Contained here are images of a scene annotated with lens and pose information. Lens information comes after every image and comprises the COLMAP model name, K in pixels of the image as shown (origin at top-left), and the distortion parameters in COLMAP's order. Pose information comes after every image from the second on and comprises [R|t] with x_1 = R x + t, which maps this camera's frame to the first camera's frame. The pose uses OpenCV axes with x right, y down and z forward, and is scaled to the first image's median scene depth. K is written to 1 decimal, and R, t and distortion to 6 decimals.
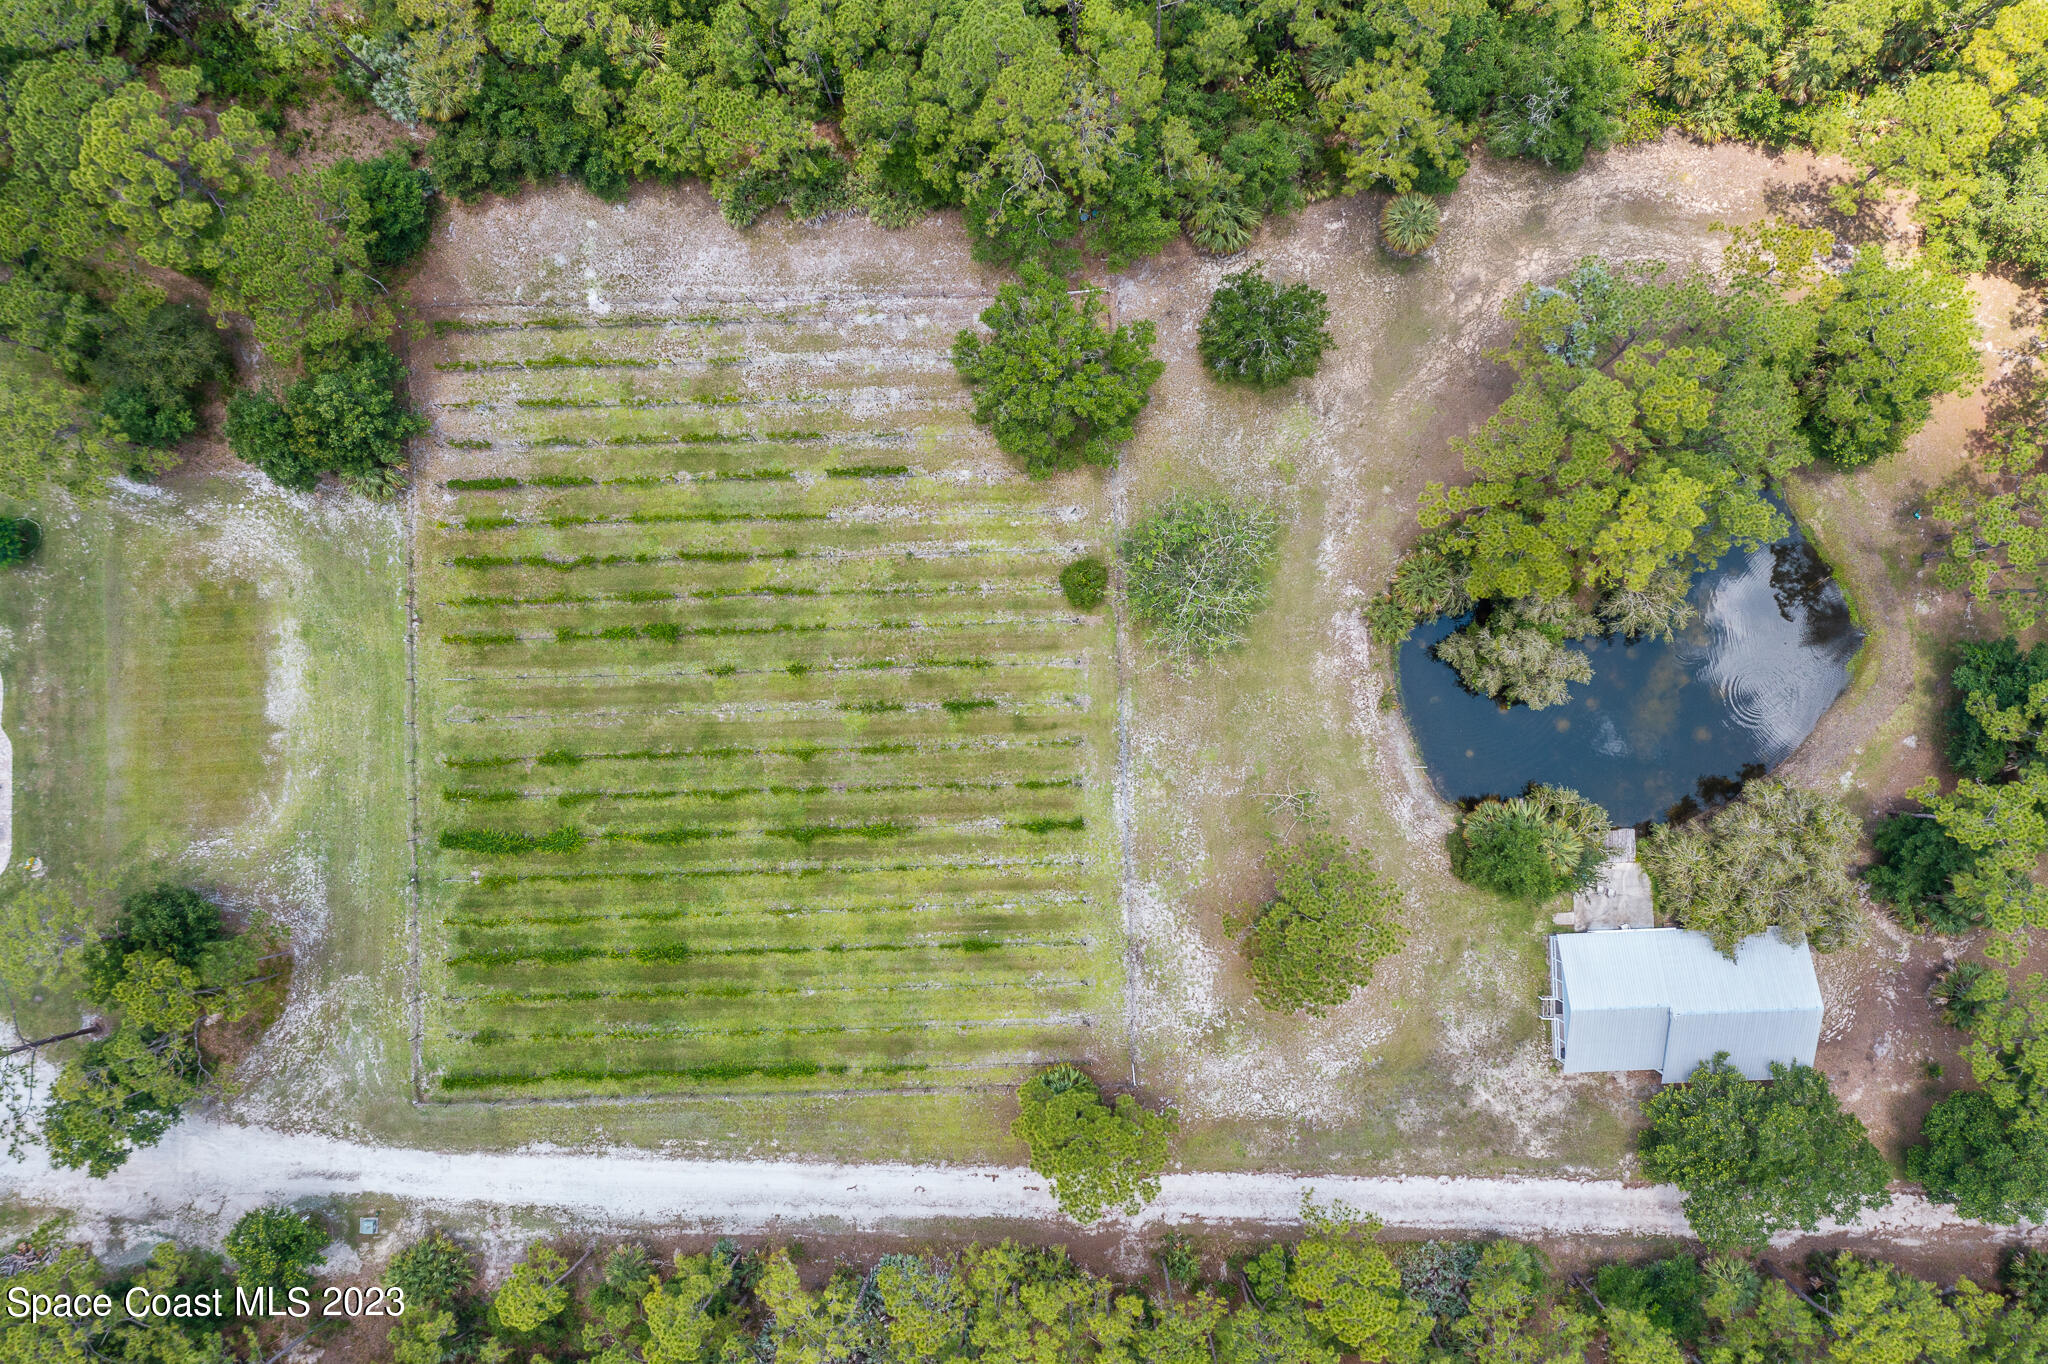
lens RADIAL K [[1650.8, 0, 1023.8], [0, 1650.8, 682.9], [0, 0, 1]] dist [-0.005732, 0.010736]
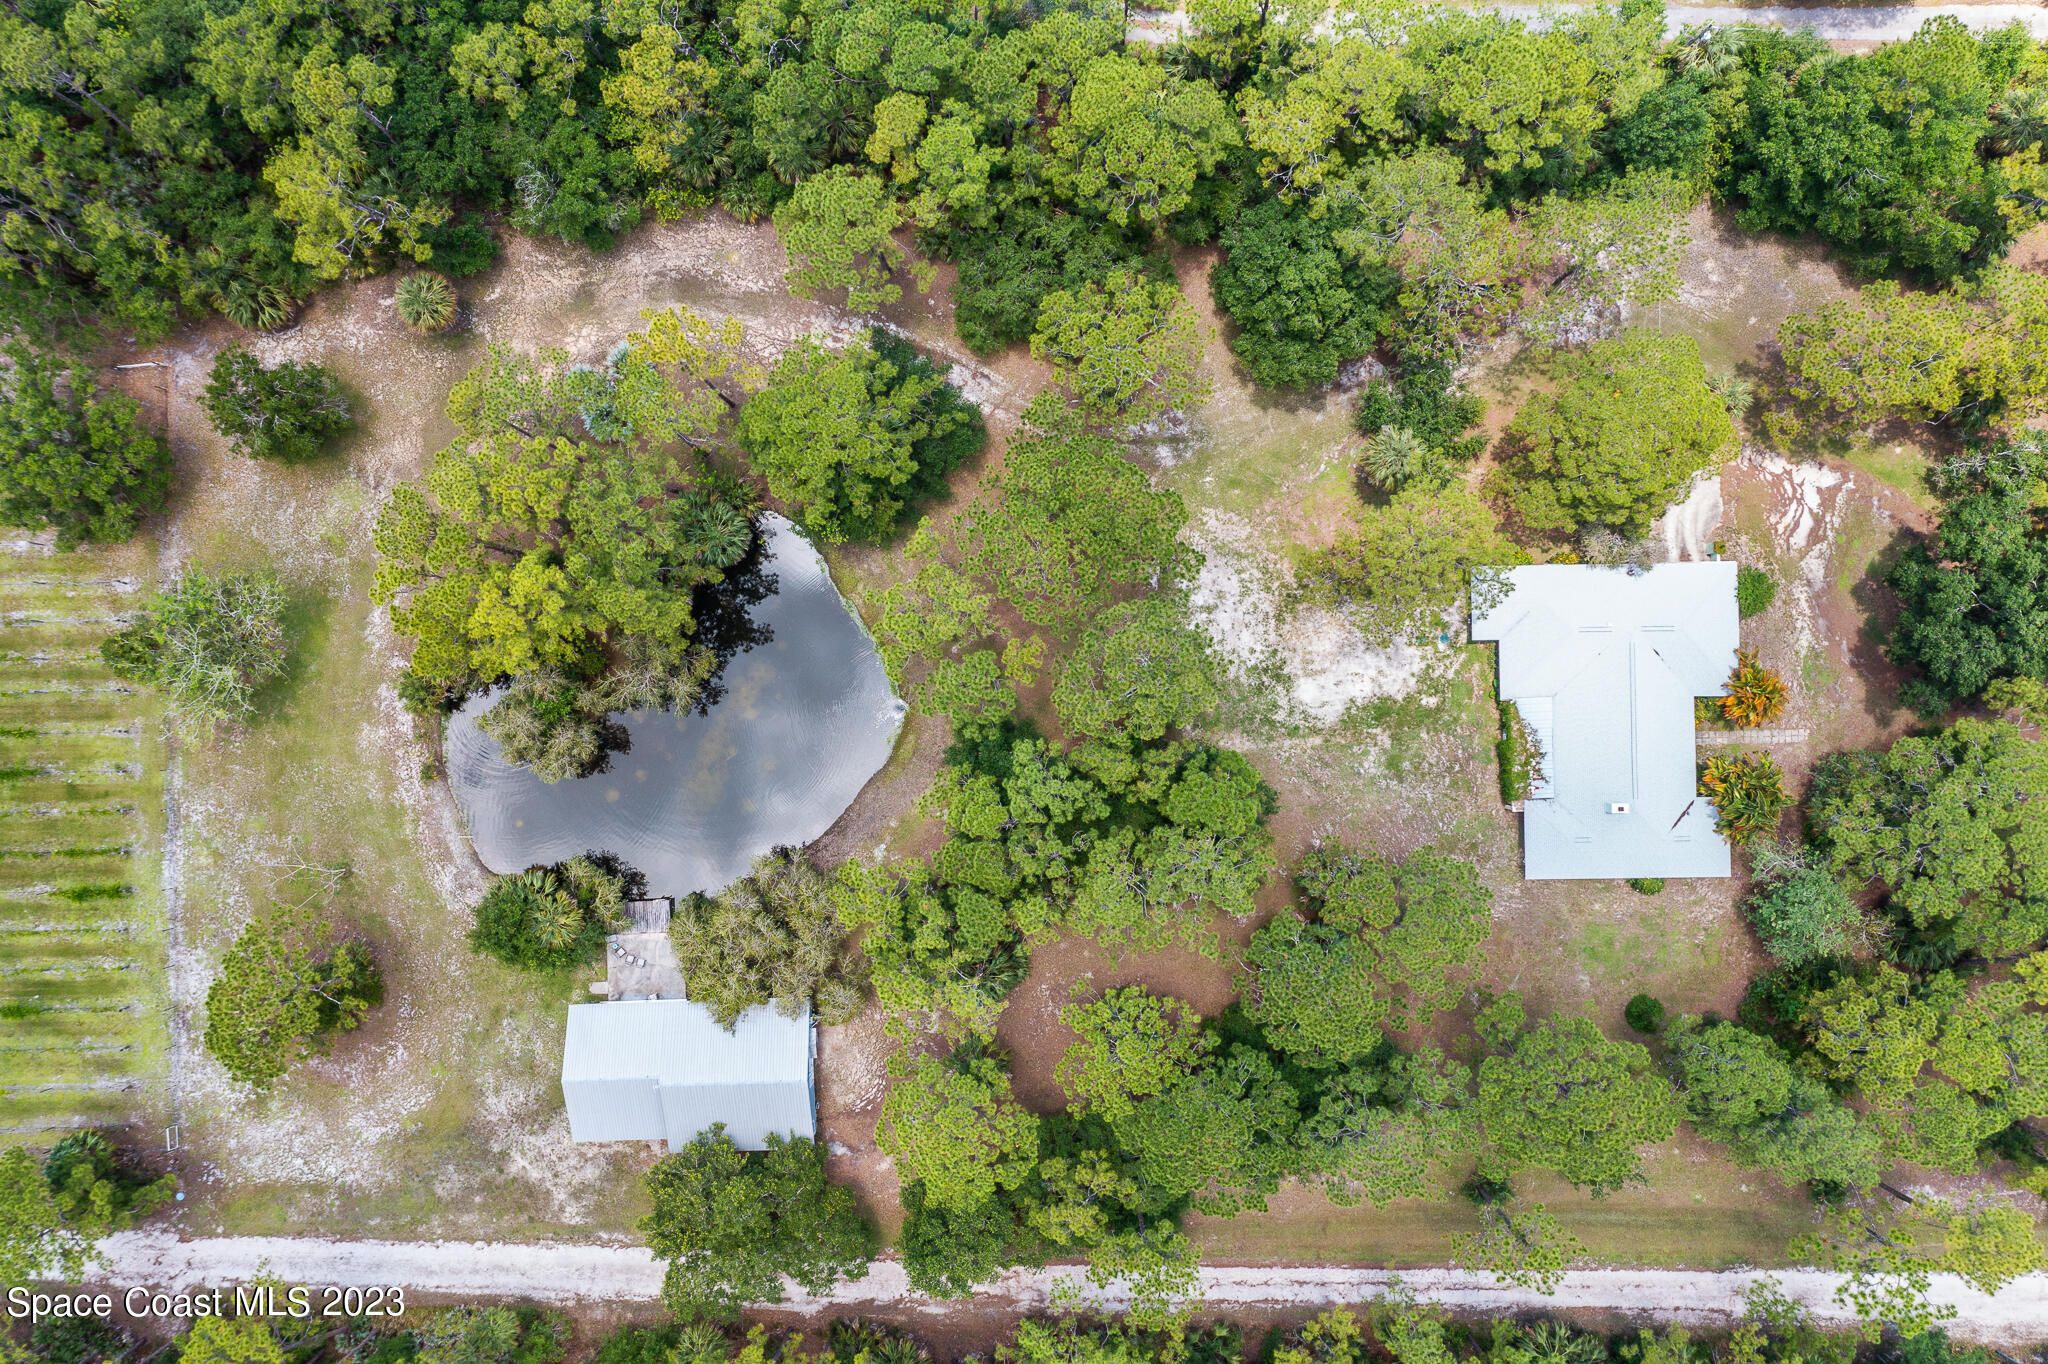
lens RADIAL K [[1650.8, 0, 1023.6], [0, 1650.8, 680.8], [0, 0, 1]] dist [-0.005732, 0.010736]
pose [[0.999984, 0.005547, -0.000566, 0.584759], [-0.005548, 0.999983, -0.001877, -0.044914], [0.000556, 0.001880, 0.999998, -0.012417]]
